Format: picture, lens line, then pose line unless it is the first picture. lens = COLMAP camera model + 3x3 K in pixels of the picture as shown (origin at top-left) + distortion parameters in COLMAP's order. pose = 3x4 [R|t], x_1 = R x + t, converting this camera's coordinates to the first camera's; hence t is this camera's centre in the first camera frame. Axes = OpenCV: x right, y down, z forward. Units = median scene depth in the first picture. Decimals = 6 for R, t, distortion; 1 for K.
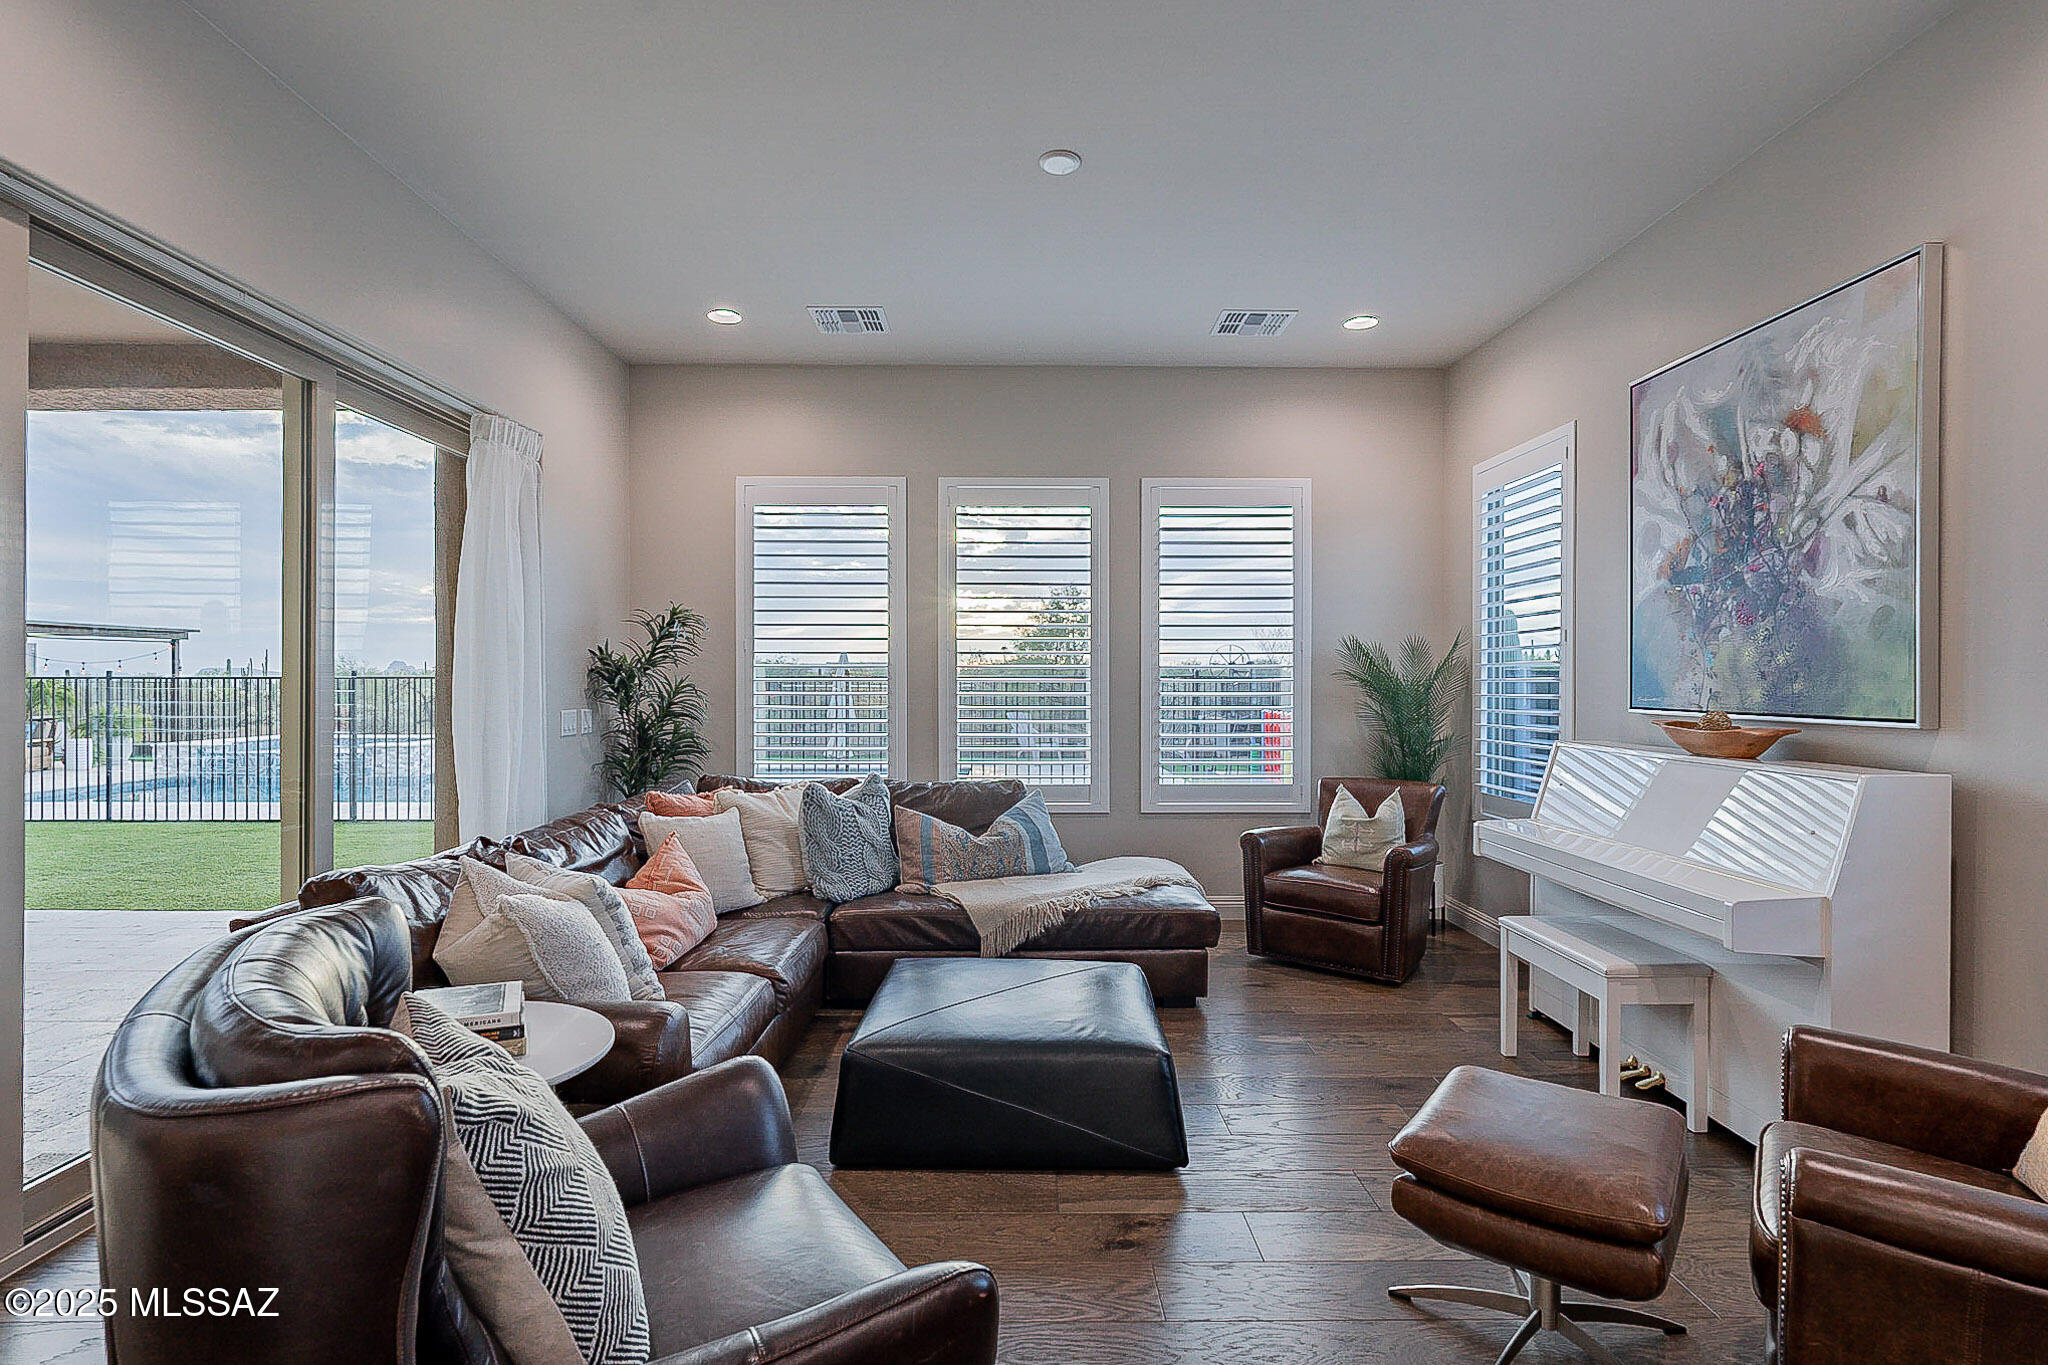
lens RADIAL K [[1030.3, 0, 1018.9], [0, 1030.3, 676.7], [0, 0, 1]] dist [-0.003523, 0.000135]
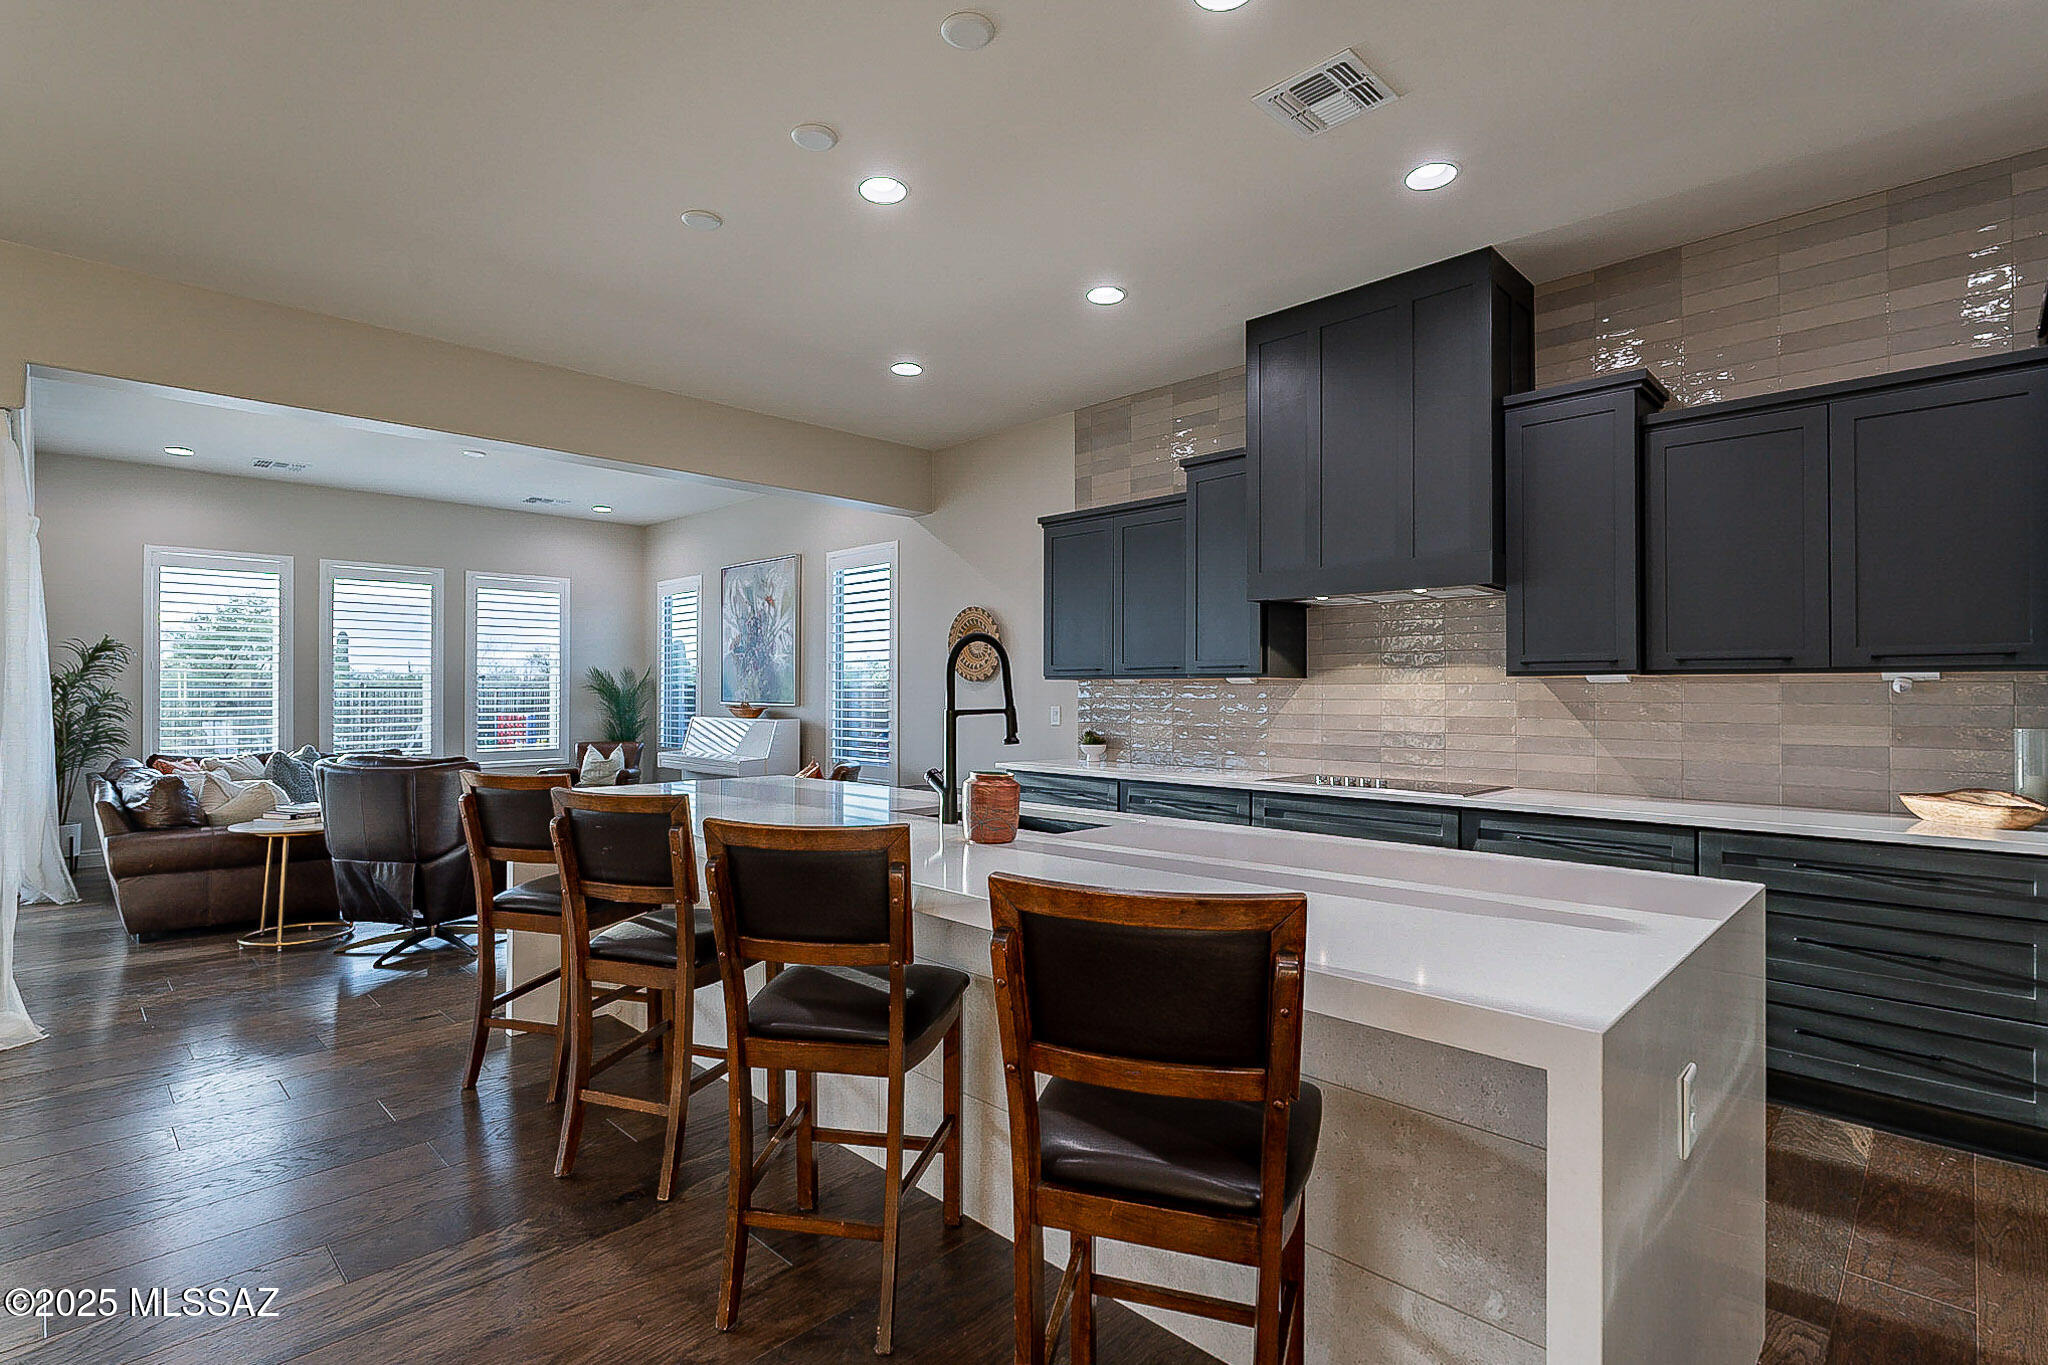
lens RADIAL K [[961.4, 0, 1031.0], [0, 961.4, 688.4], [0, 0, 1]] dist [-0.005584, 0.001875]
pose [[0.707319, 0.001535, 0.706893, -0.394933], [-0.002962, 0.999995, 0.000792, -0.003947], [-0.706889, -0.002654, 0.707320, -0.901779]]
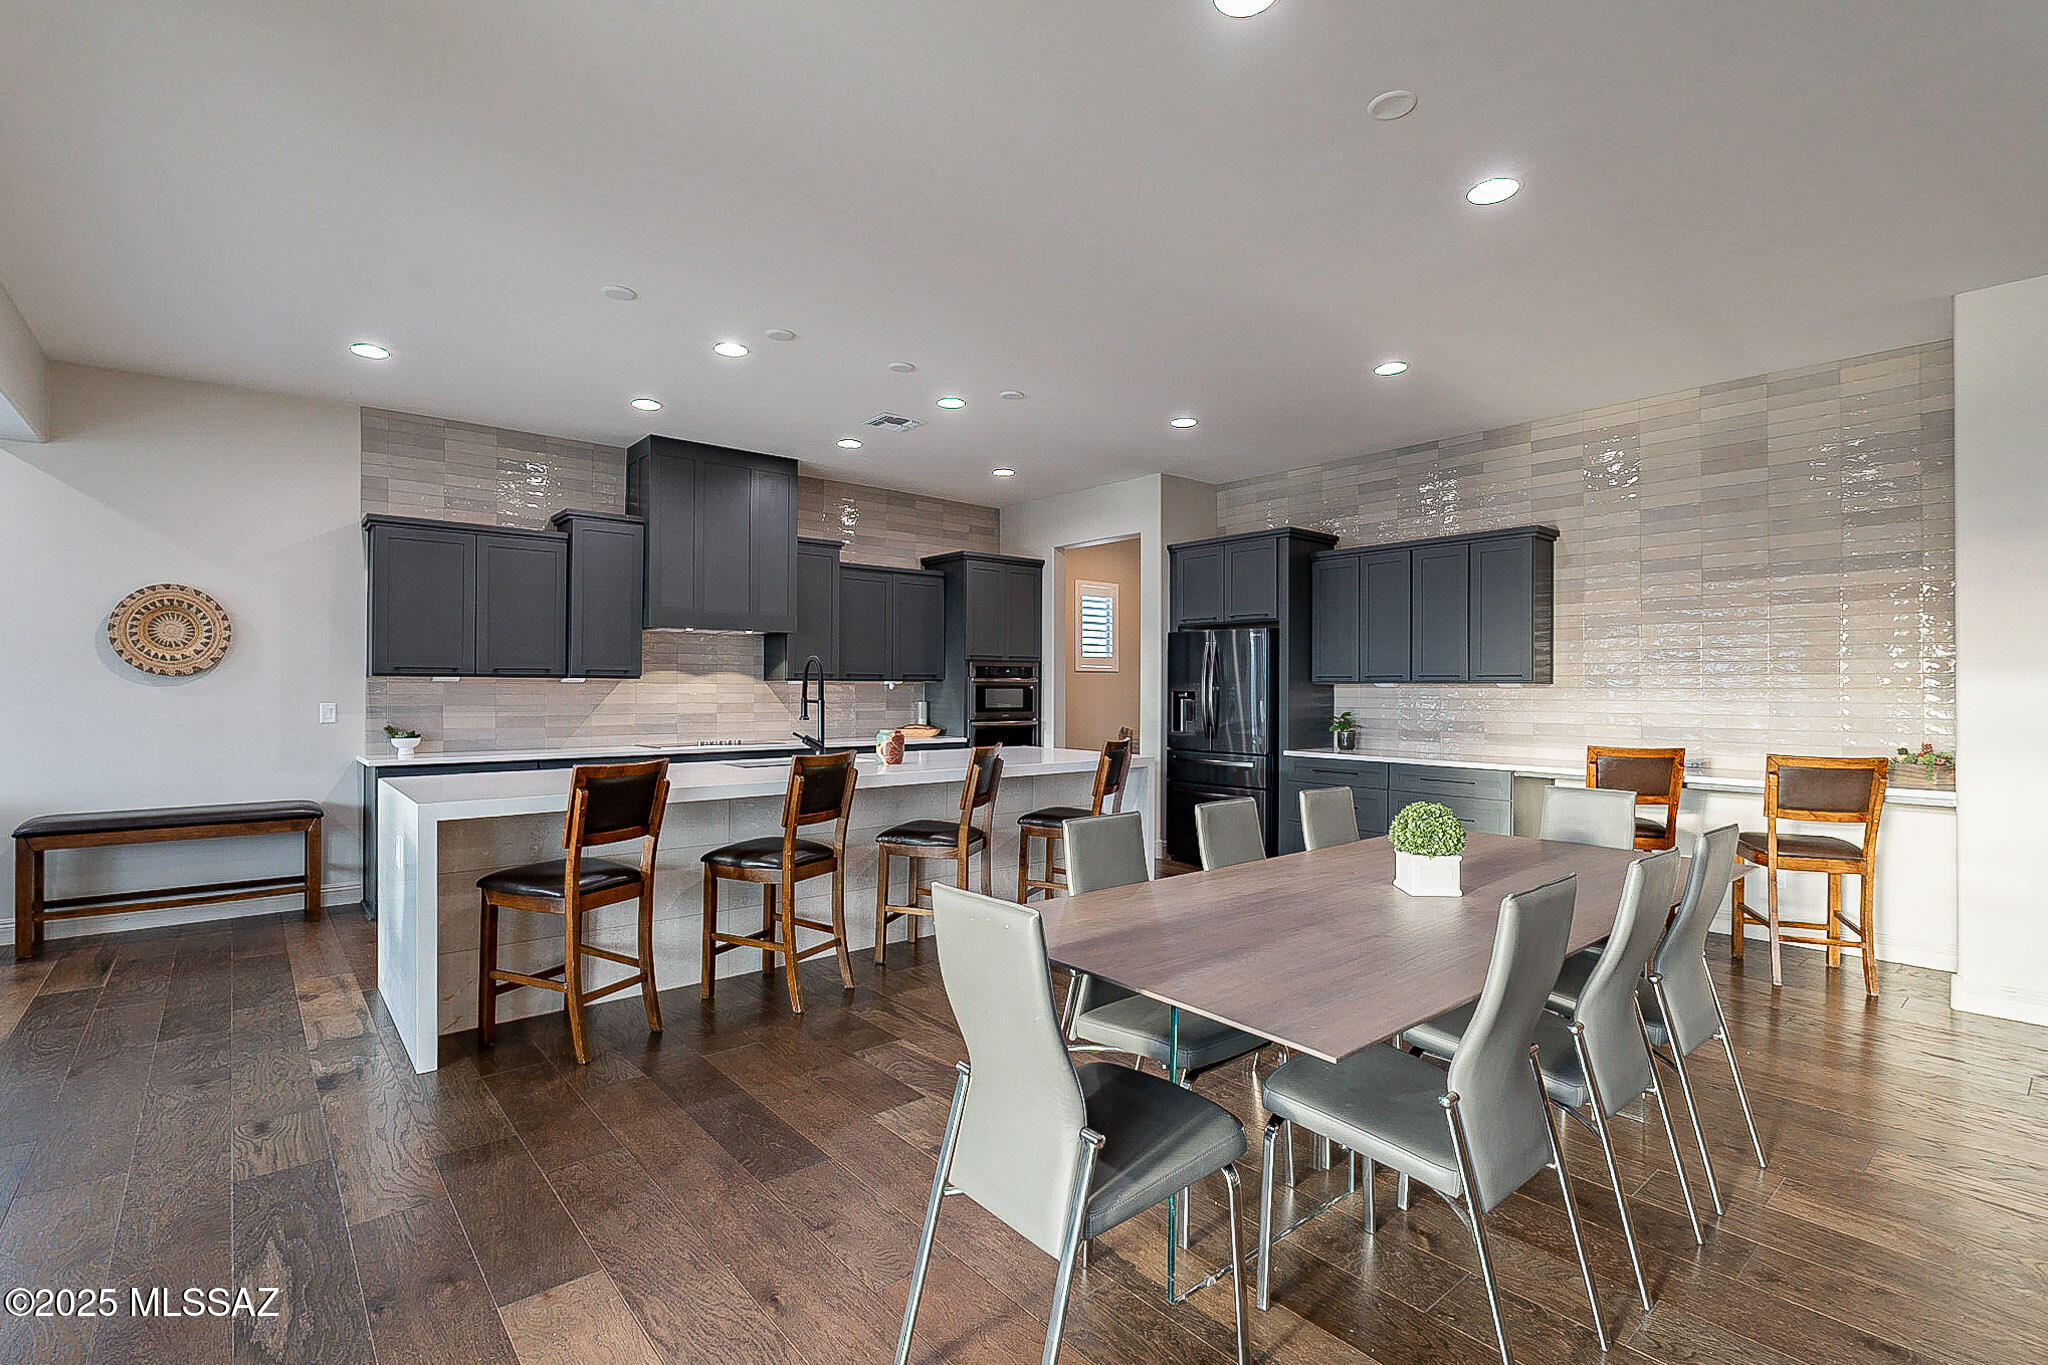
lens RADIAL K [[961.4, 0, 1020.5], [0, 961.4, 677.5], [0, 0, 1]] dist [-0.005584, 0.001875]
pose [[-0.623862, 0.005301, 0.781516, -0.965433], [-0.006975, 0.999899, -0.012350, -0.003782], [-0.781503, -0.013155, -0.623763, 0.026686]]
